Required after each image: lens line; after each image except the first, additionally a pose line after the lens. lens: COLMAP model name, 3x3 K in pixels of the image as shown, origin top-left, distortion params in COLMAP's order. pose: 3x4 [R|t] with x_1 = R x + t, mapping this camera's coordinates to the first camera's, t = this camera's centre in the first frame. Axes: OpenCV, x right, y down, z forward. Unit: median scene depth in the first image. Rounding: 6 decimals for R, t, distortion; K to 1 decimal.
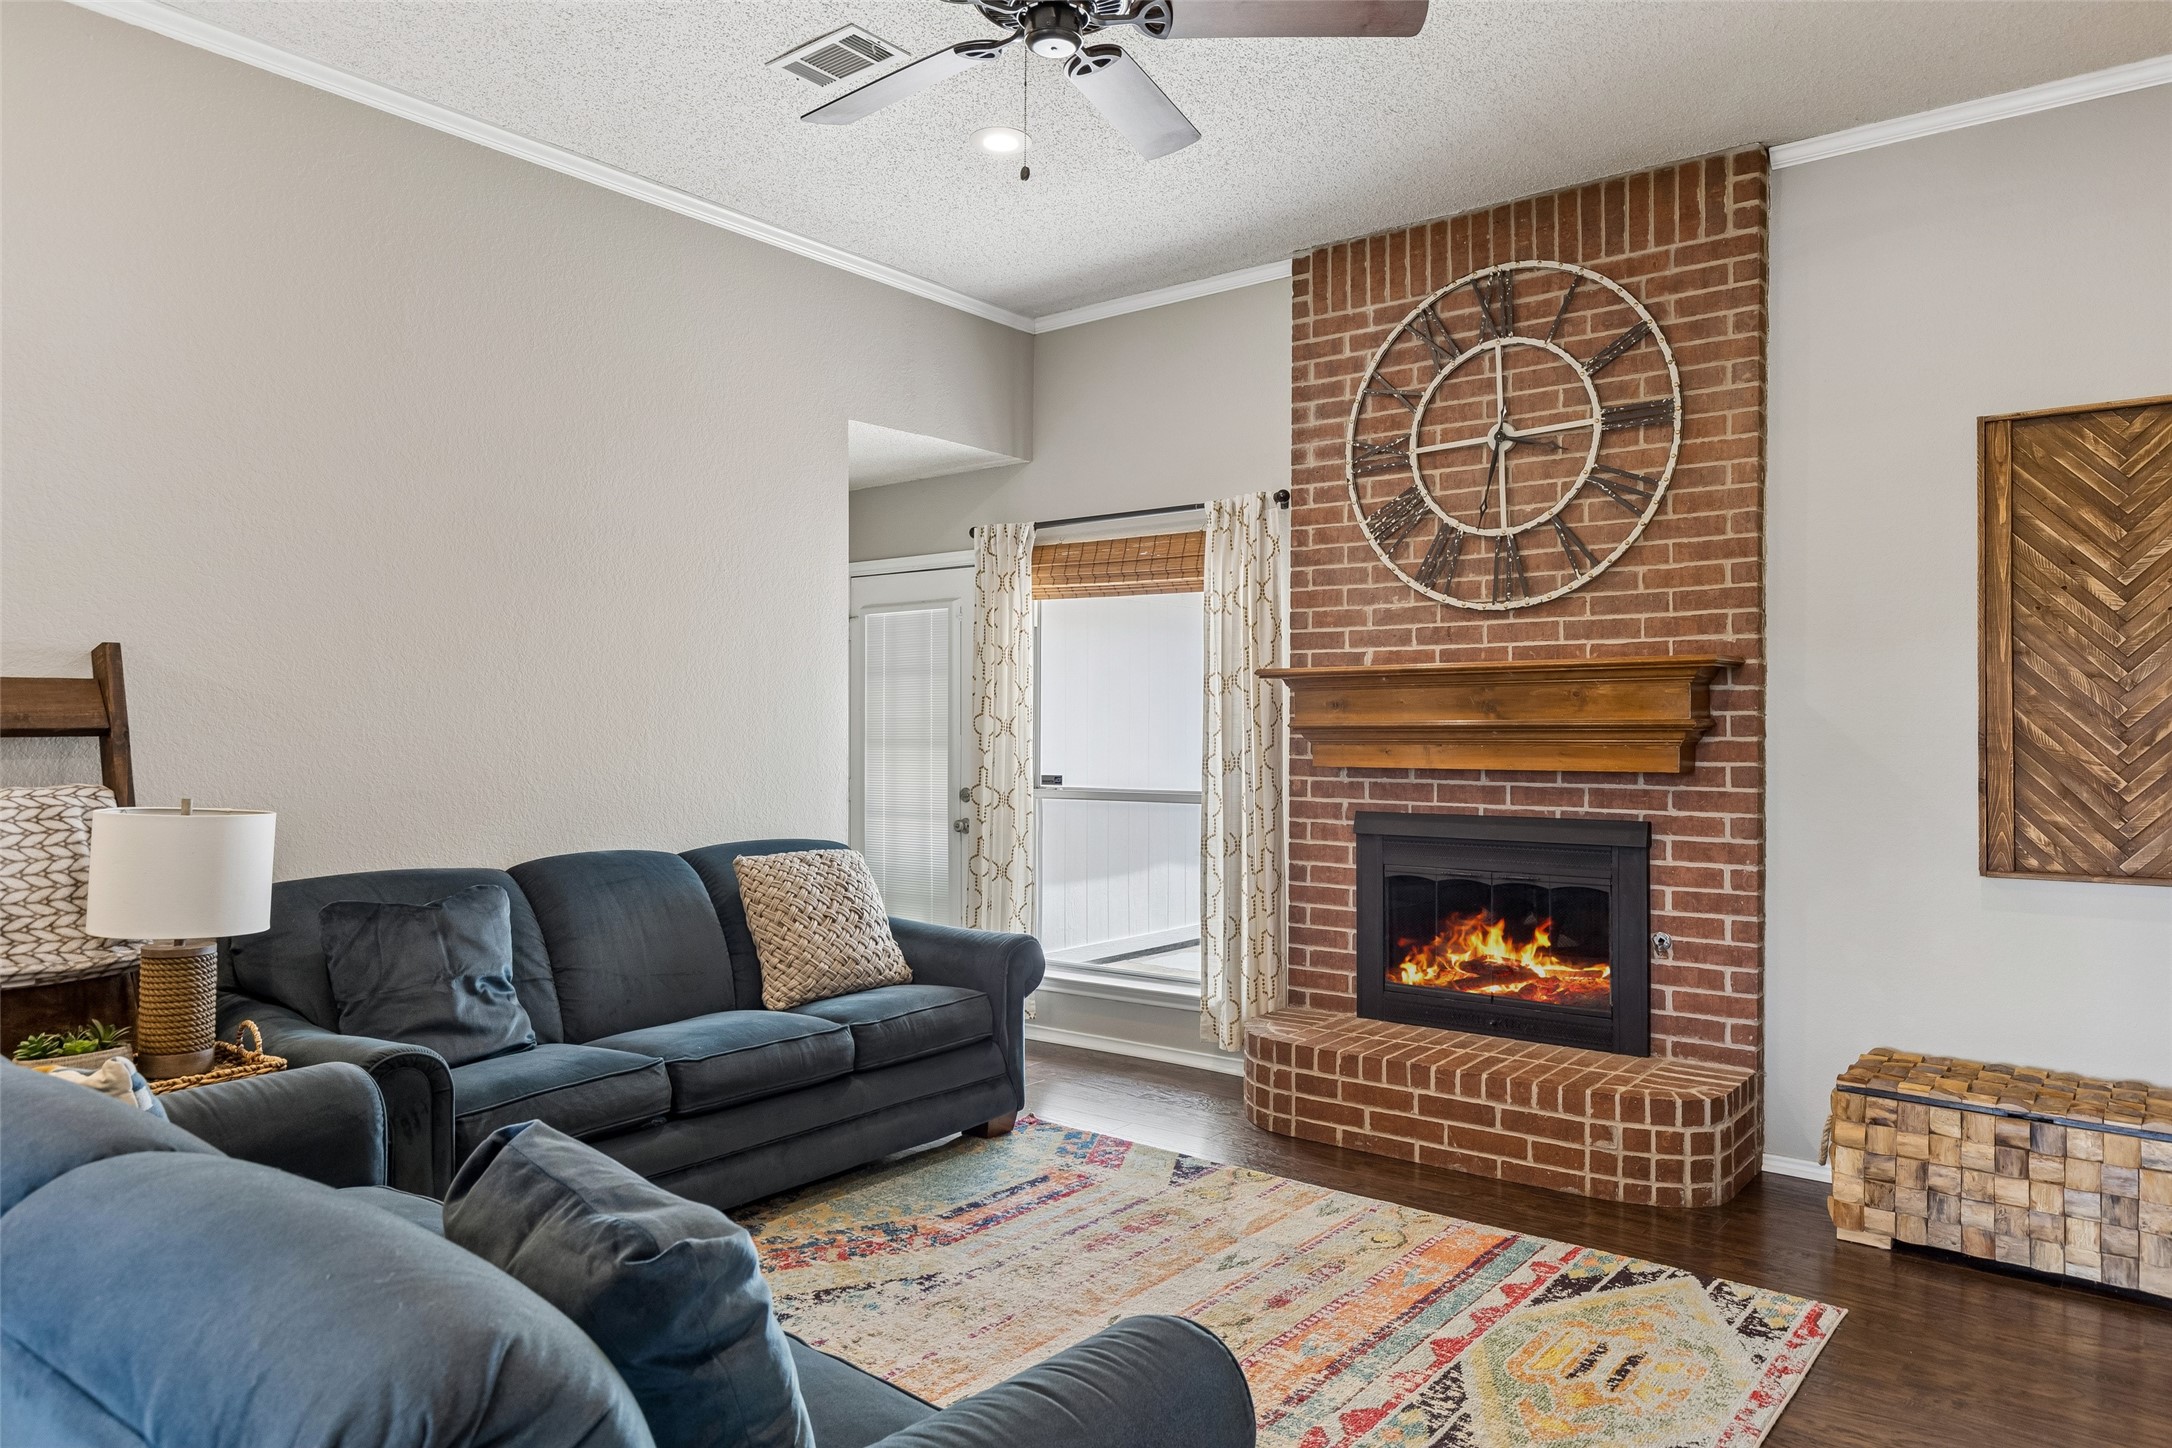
lens RADIAL K [[1373.0, 0, 1090.0], [0, 1373.0, 722.7], [0, 0, 1]] dist [0.004685, -0.003208]
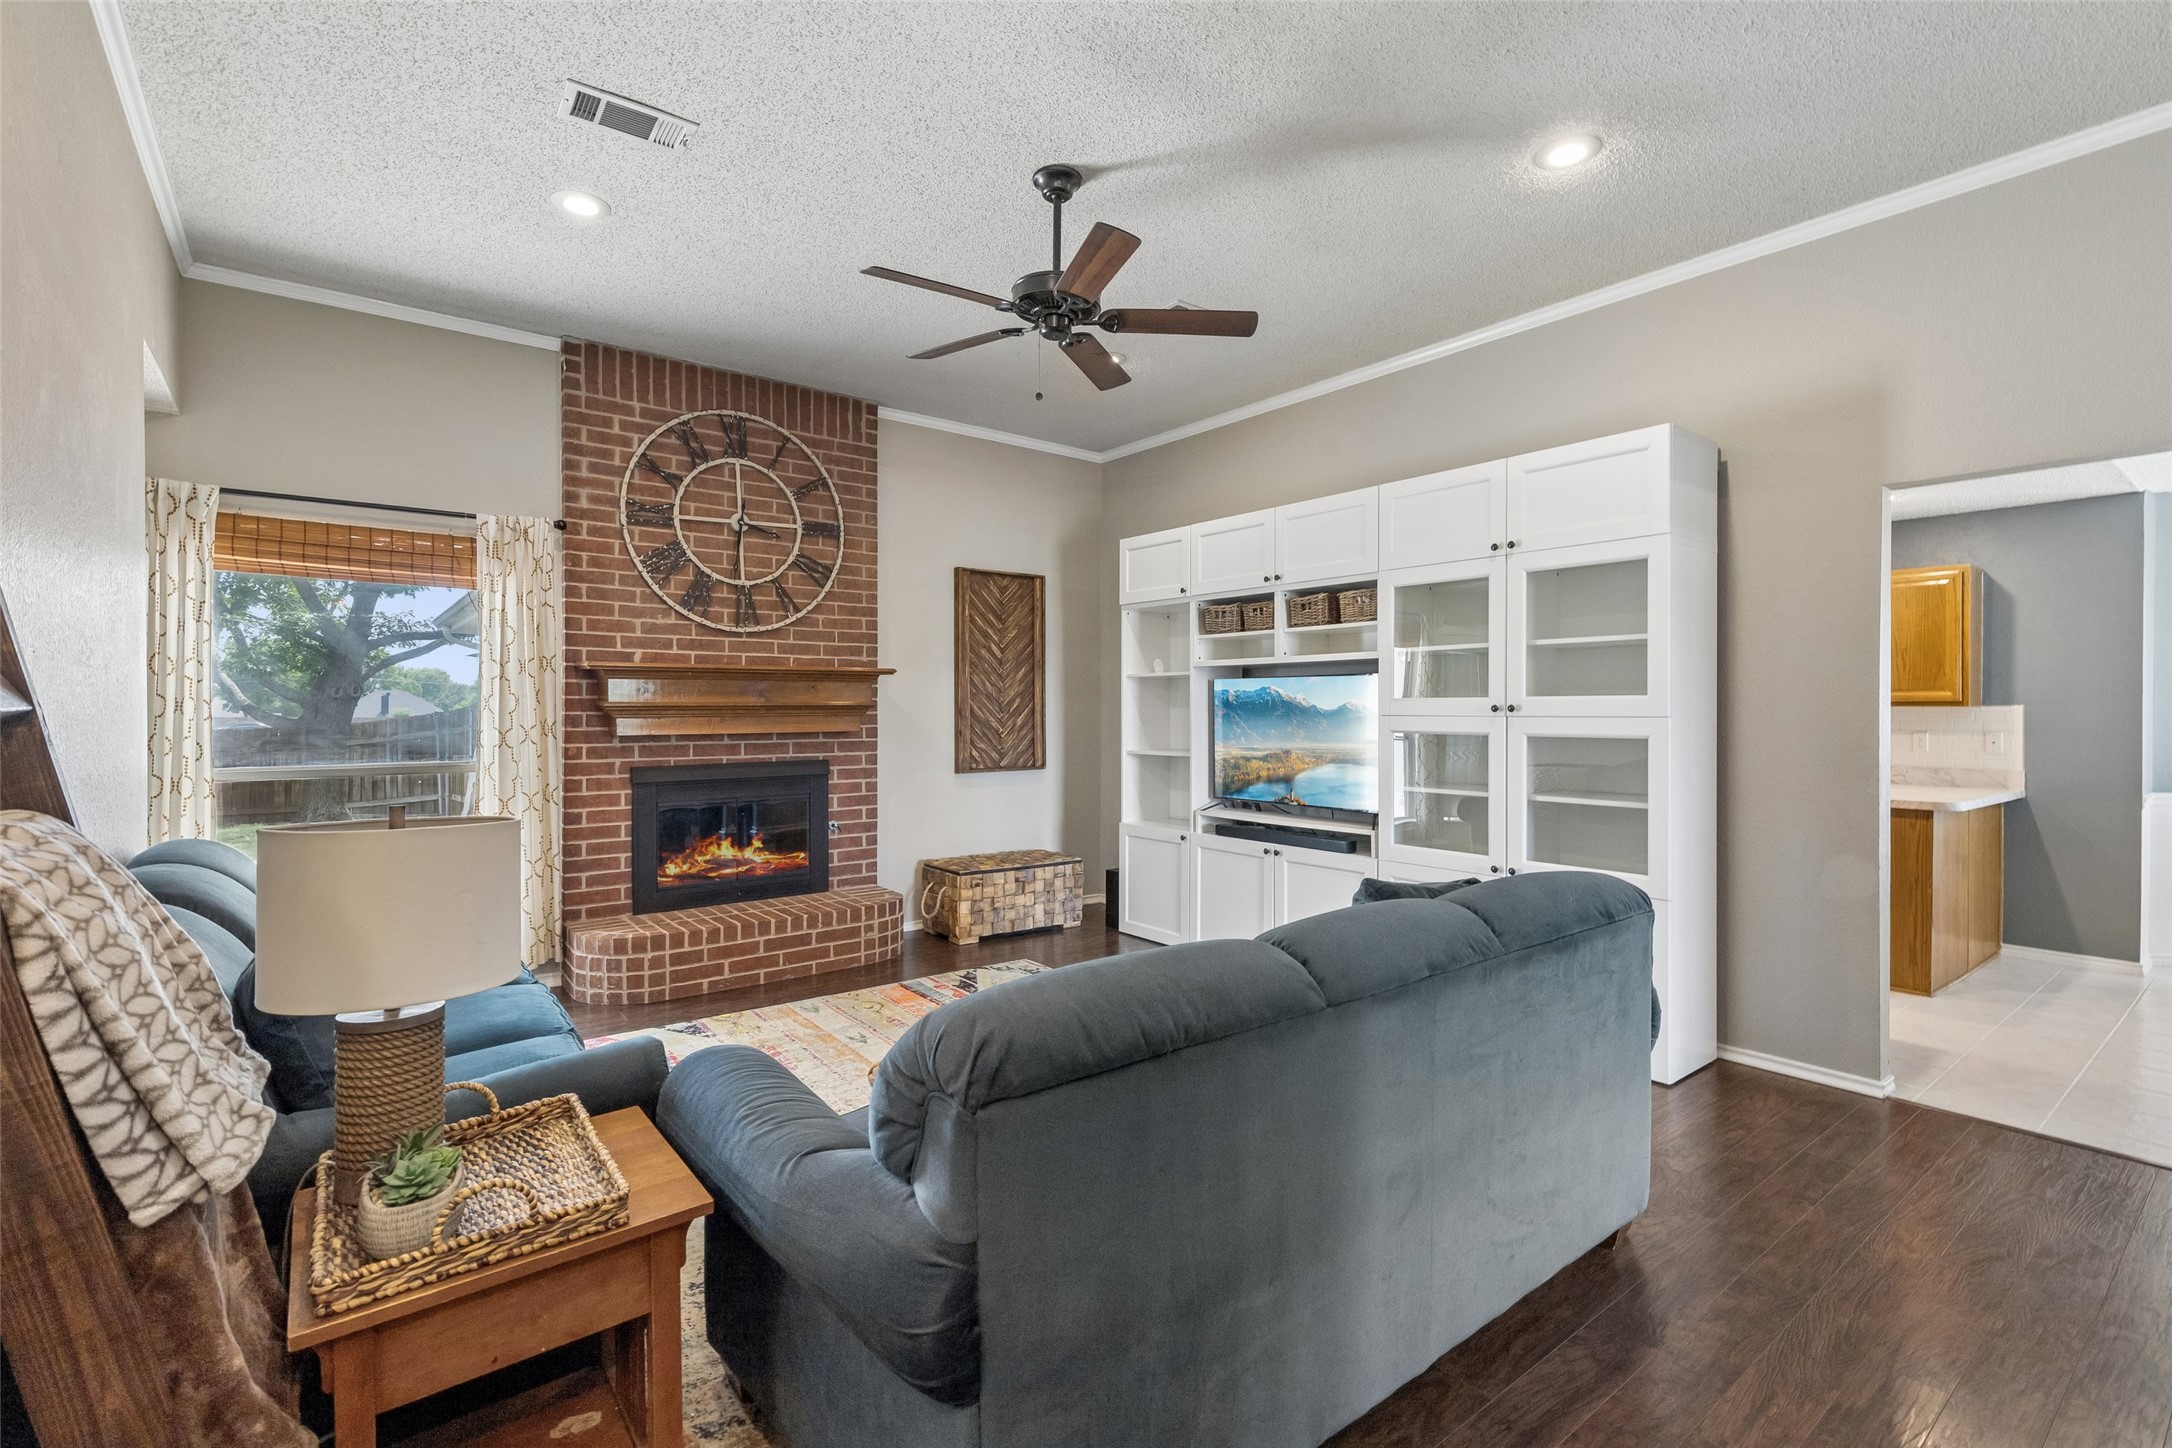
lens RADIAL K [[975.2, 0, 1074.4], [0, 975.2, 714.6], [0, 0, 1]] dist [0.004766, -0.001332]
pose [[0.262418, -0.007932, 0.964922, -0.734080], [-0.004407, 0.999946, 0.009418, 0.000565], [-0.964944, -0.006724, 0.262369, 0.361582]]
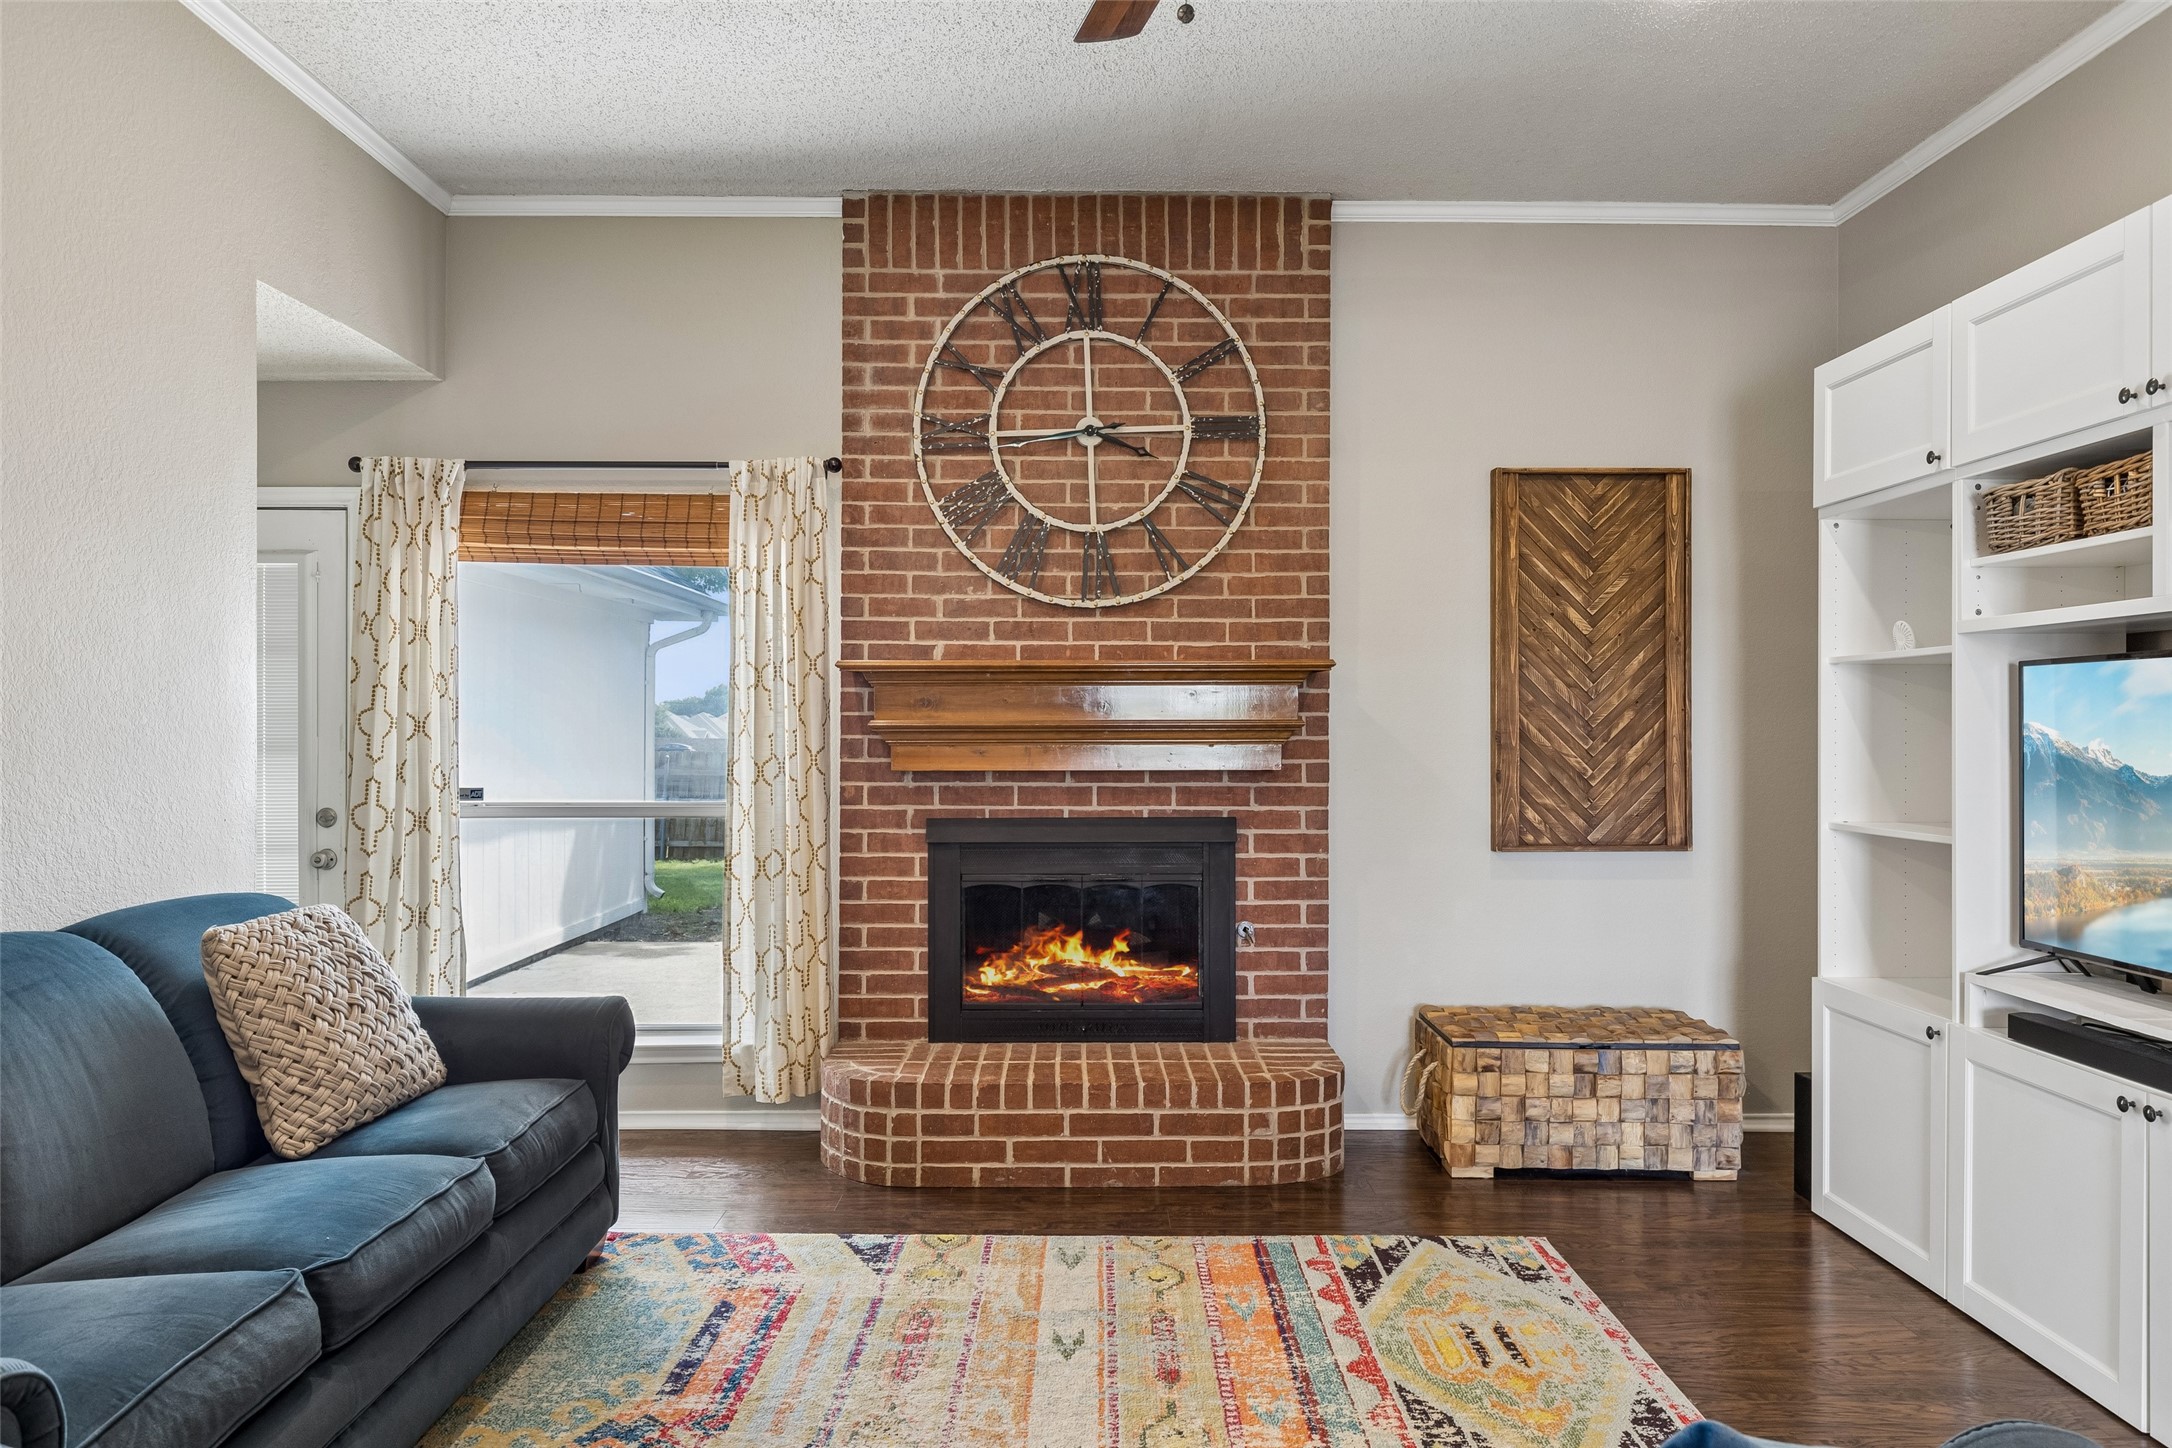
lens RADIAL K [[1373.0, 0, 1079.3], [0, 1373.0, 728.0], [0, 0, 1]] dist [0.004685, -0.003208]
pose [[0.790264, -0.000253, 0.612766, -0.331784], [-0.002824, 0.999988, 0.004055, 0.000166], [-0.612760, -0.004934, 0.790254, 0.246409]]
